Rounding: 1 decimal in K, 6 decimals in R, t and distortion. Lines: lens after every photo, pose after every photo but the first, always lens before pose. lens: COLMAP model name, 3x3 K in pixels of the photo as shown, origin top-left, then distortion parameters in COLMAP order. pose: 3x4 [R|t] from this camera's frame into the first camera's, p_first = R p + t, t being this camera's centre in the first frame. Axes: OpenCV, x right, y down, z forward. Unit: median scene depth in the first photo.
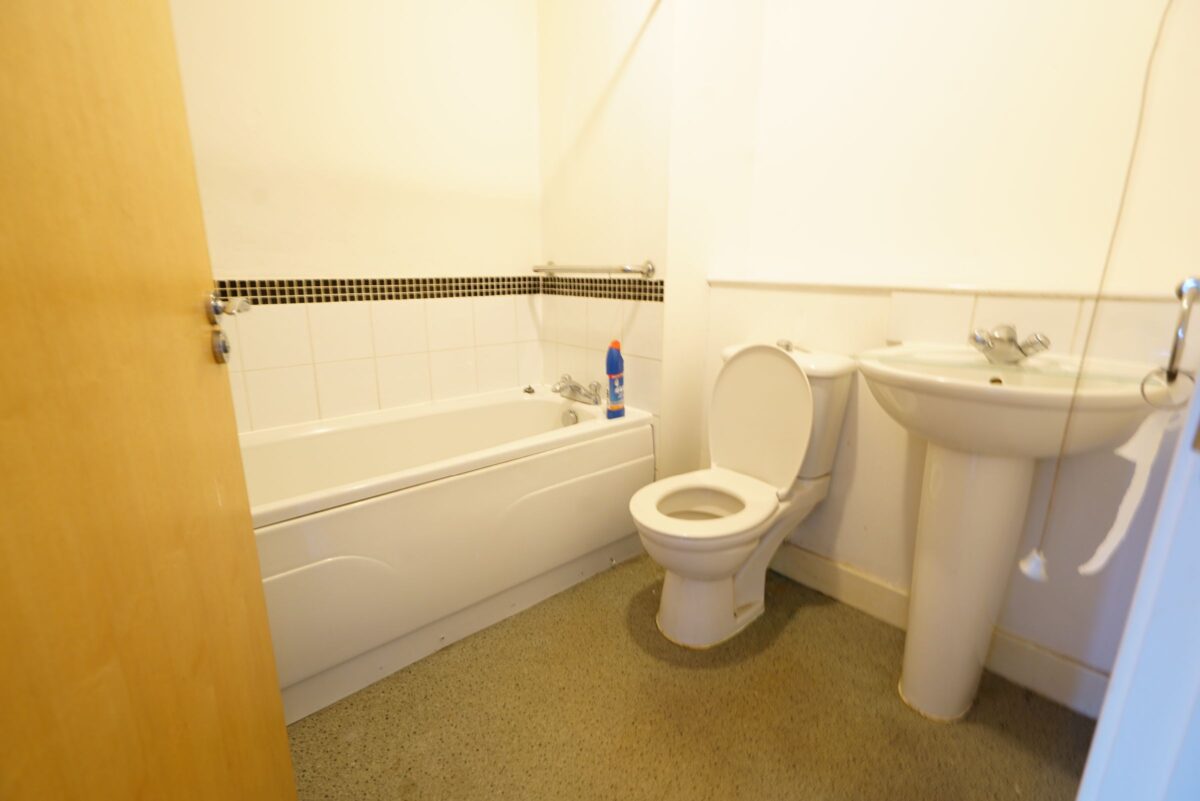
lens RADIAL K [[542.3, 0, 594.6], [0, 542.3, 398.8], [0, 0, 1]] dist [0.000043, 0.000384]
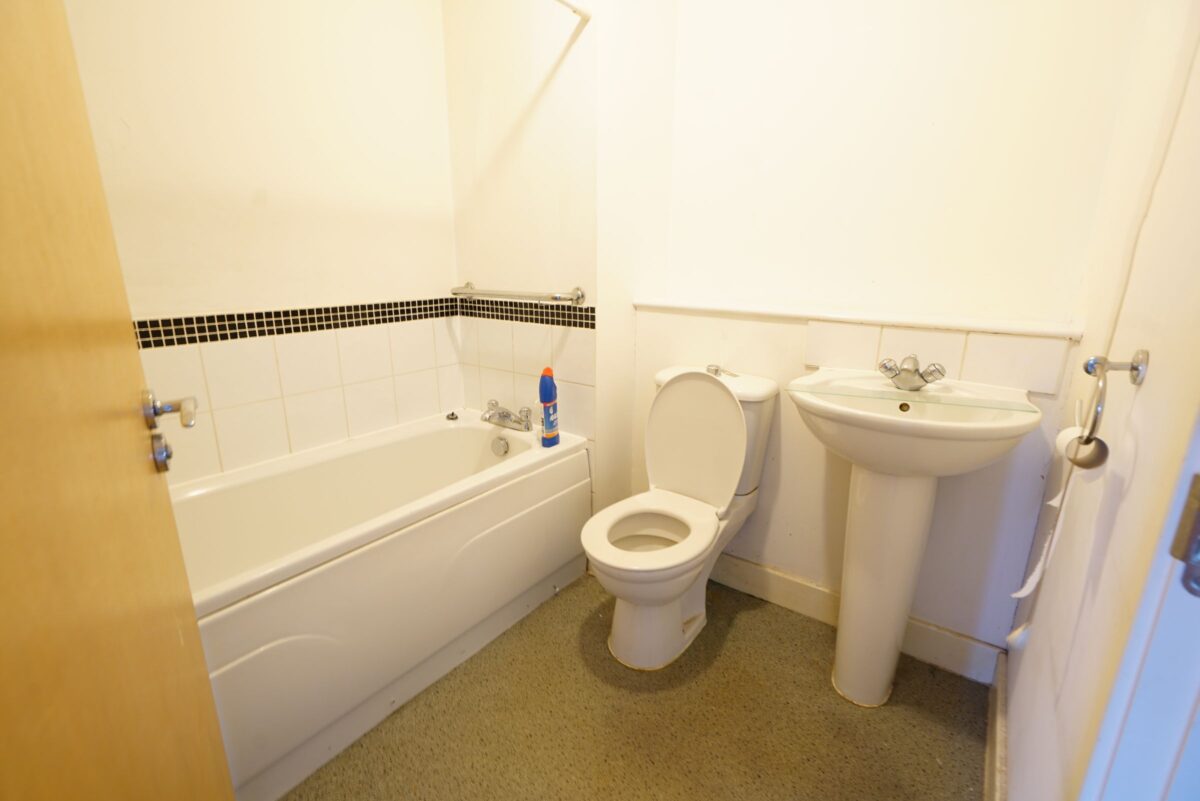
lens RADIAL K [[542.3, 0, 594.6], [0, 542.3, 398.8], [0, 0, 1]] dist [0.000043, 0.000384]
pose [[0.978578, -0.053054, 0.198923, -0.094779], [0.049849, 0.998534, 0.021091, -0.082254], [-0.199750, -0.010724, 0.979788, 0.014942]]
